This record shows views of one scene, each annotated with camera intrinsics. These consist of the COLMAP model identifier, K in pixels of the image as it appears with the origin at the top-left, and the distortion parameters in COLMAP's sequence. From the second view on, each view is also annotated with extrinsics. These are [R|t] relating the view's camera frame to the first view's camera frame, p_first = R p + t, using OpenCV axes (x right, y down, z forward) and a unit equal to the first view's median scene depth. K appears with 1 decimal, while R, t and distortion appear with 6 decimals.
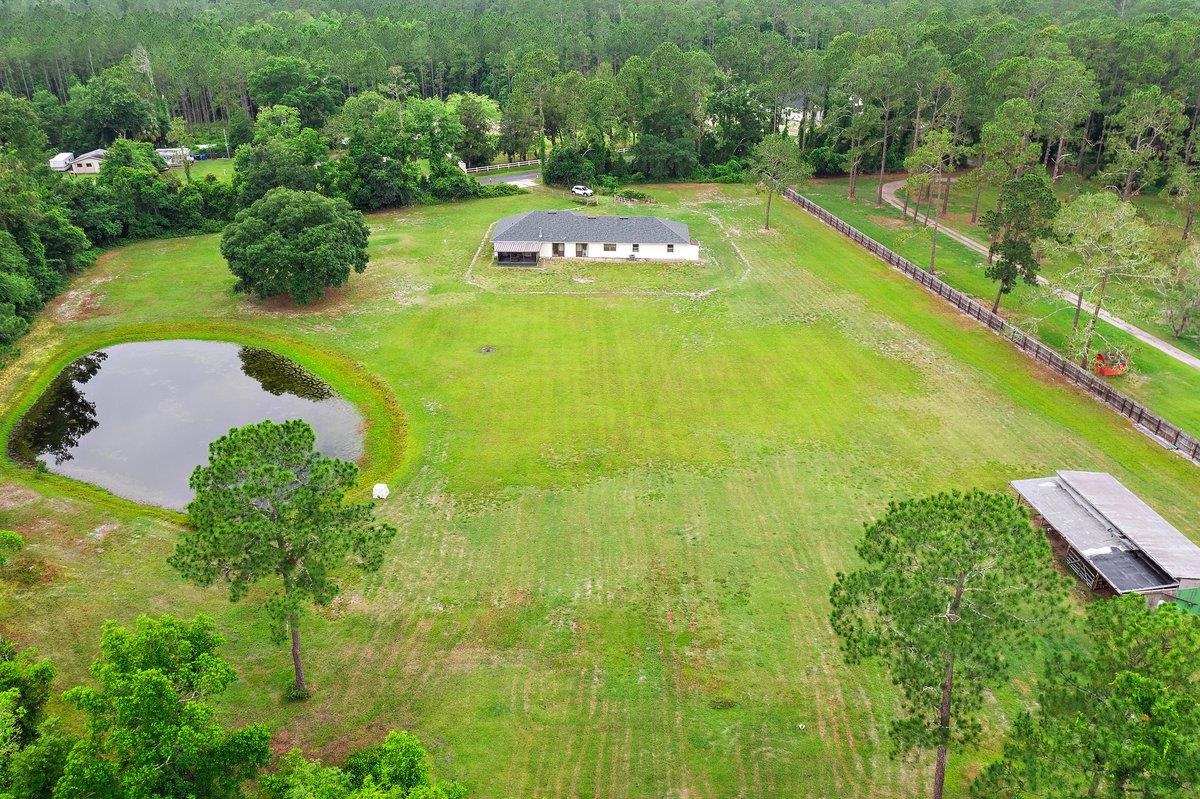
lens RADIAL K [[943.1, 0, 601.7], [0, 943.1, 403.5], [0, 0, 1]] dist [-0.021319, 0.018545]
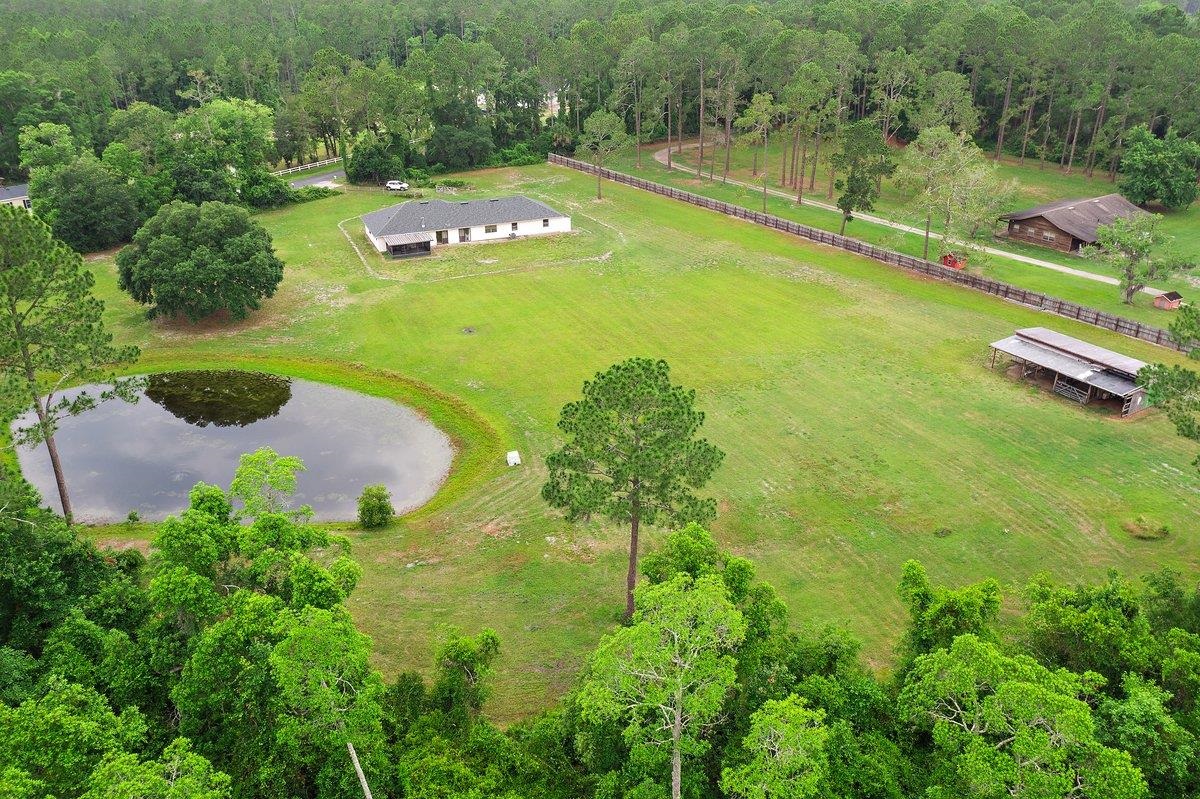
lens RADIAL K [[943.1, 0, 601.7], [0, 943.1, 402.2], [0, 0, 1]] dist [-0.021319, 0.018545]
pose [[0.908119, -0.187347, 0.374462, -0.288044], [0.188418, 0.981496, 0.034113, 0.008460], [-0.373924, 0.039577, 0.926615, 0.002074]]
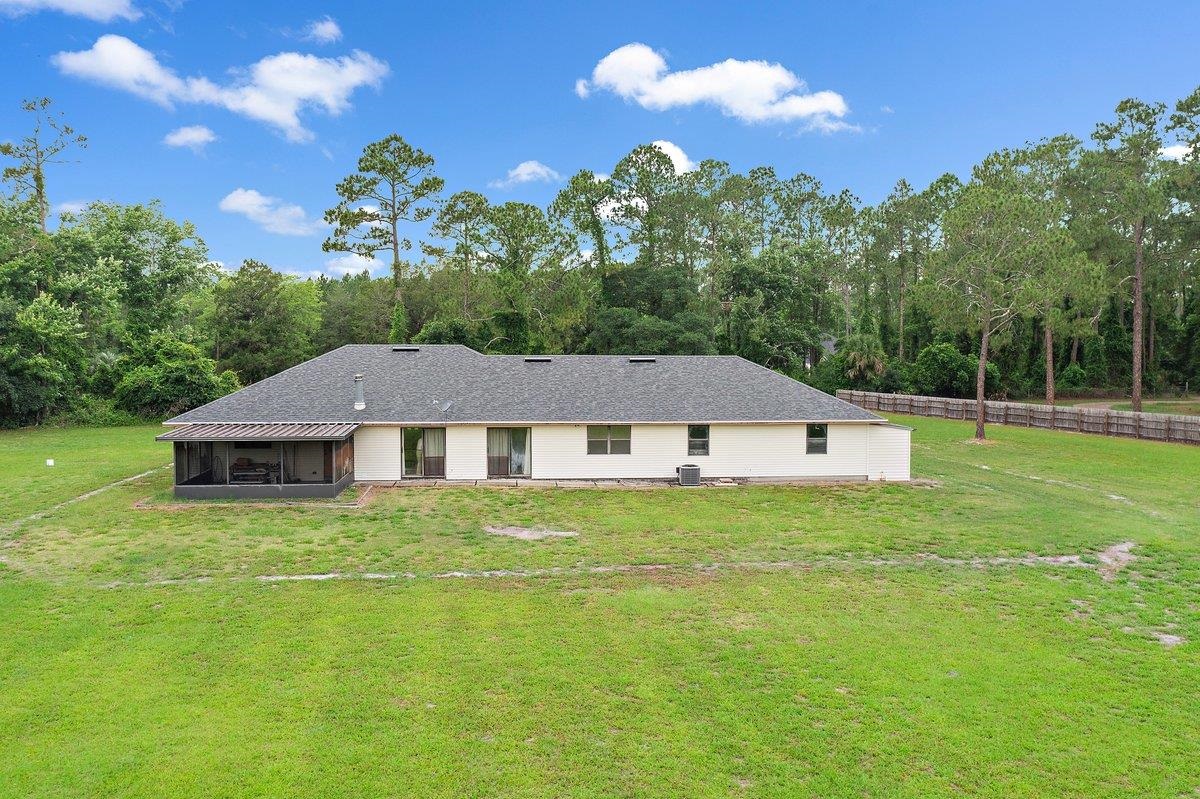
lens RADIAL K [[943.1, 0, 598.1], [0, 943.1, 391.9], [0, 0, 1]] dist [-0.021319, 0.018545]
pose [[0.991965, -0.006273, 0.126357, -0.028477], [0.055786, 0.918114, -0.392370, -0.064771], [-0.113549, 0.396267, 0.911087, 0.697814]]
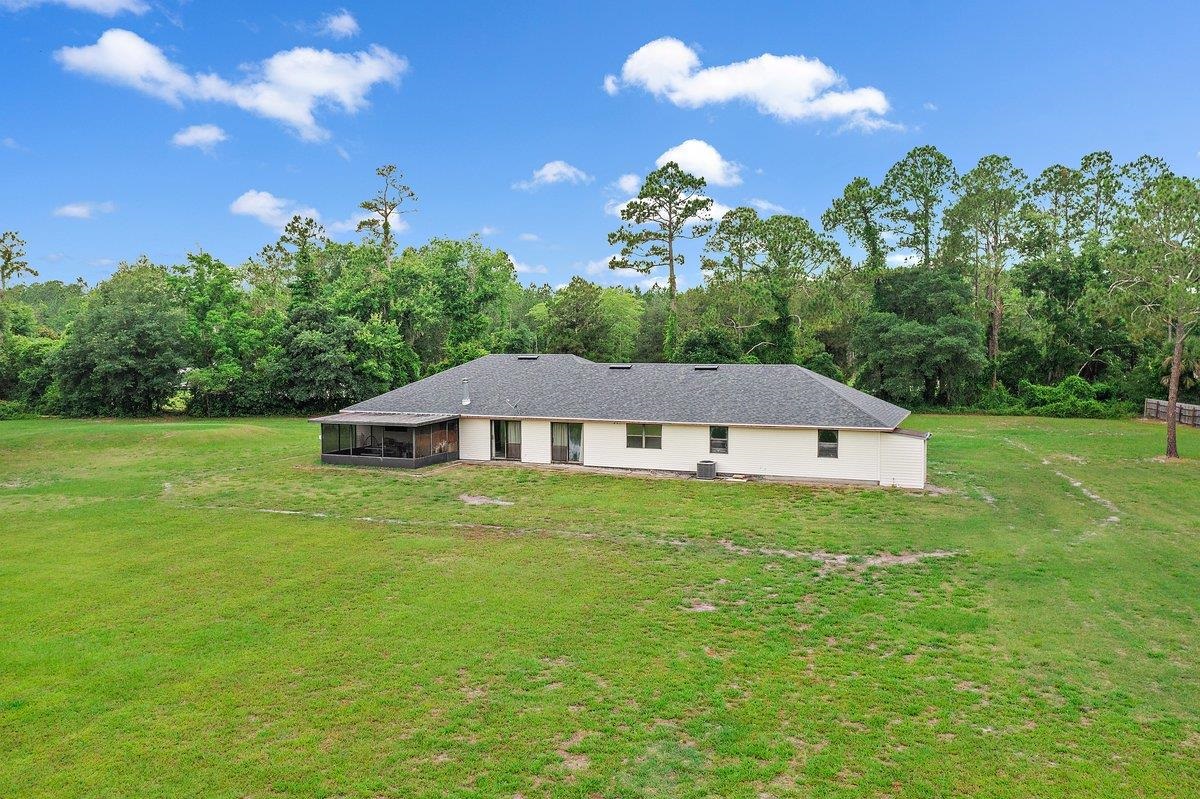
lens RADIAL K [[943.1, 0, 597.9], [0, 943.1, 396.1], [0, 0, 1]] dist [-0.021319, 0.018545]
pose [[0.935311, 0.014890, -0.353514, 0.105198], [-0.152033, 0.919093, -0.363530, -0.052421], [0.319500, 0.393759, 0.861901, 0.664612]]
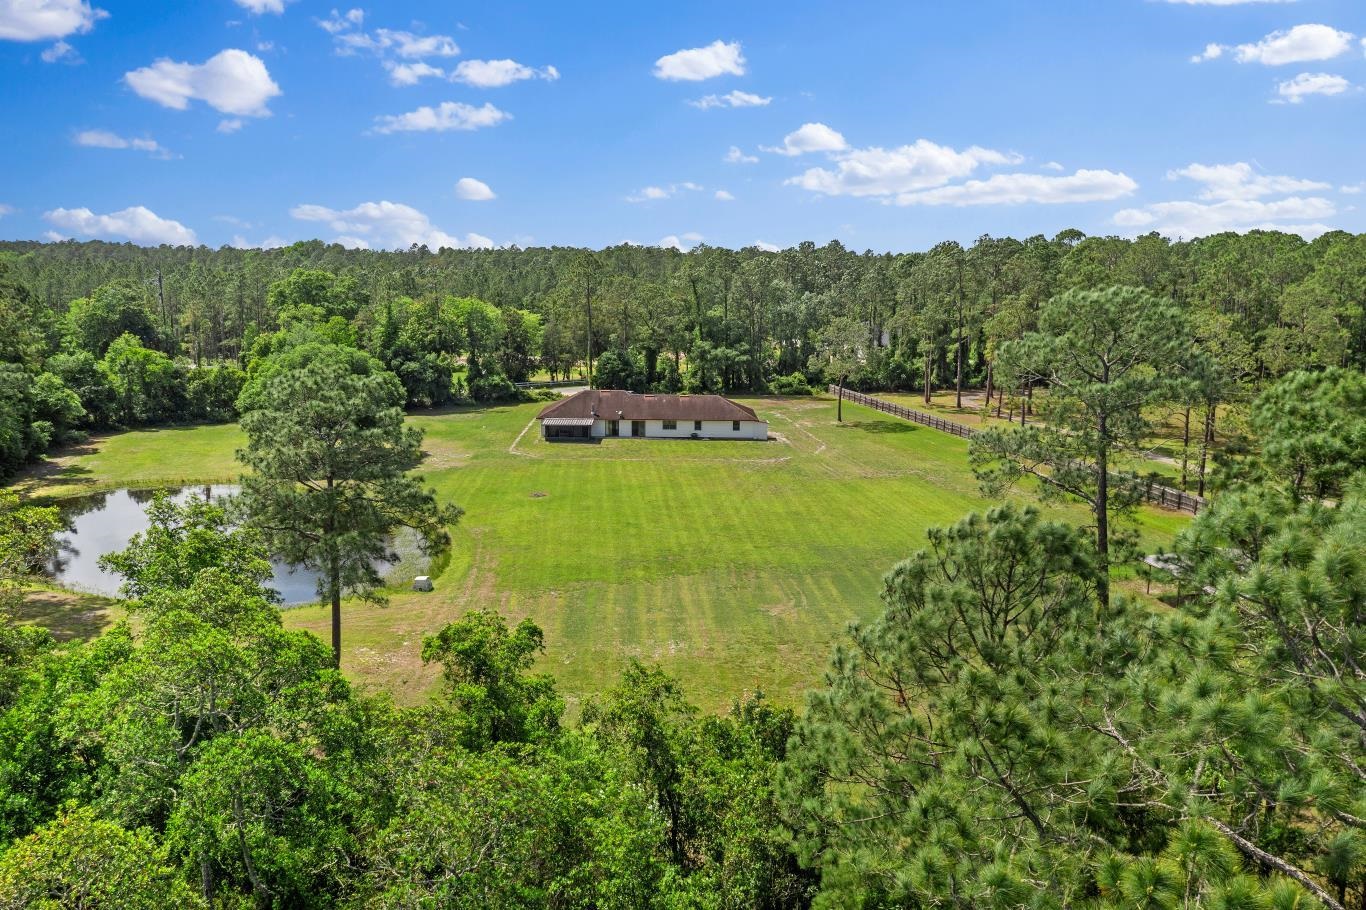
lens RADIAL K [[1073.5, 0, 688.2], [0, 1073.5, 452.9], [0, 0, 1]] dist [-0.021319, 0.018545]
pose [[0.999041, 0.000169, 0.043782, -0.017397], [0.011840, 0.961690, -0.273885, 0.134100], [-0.042151, 0.274140, 0.960766, 0.017839]]
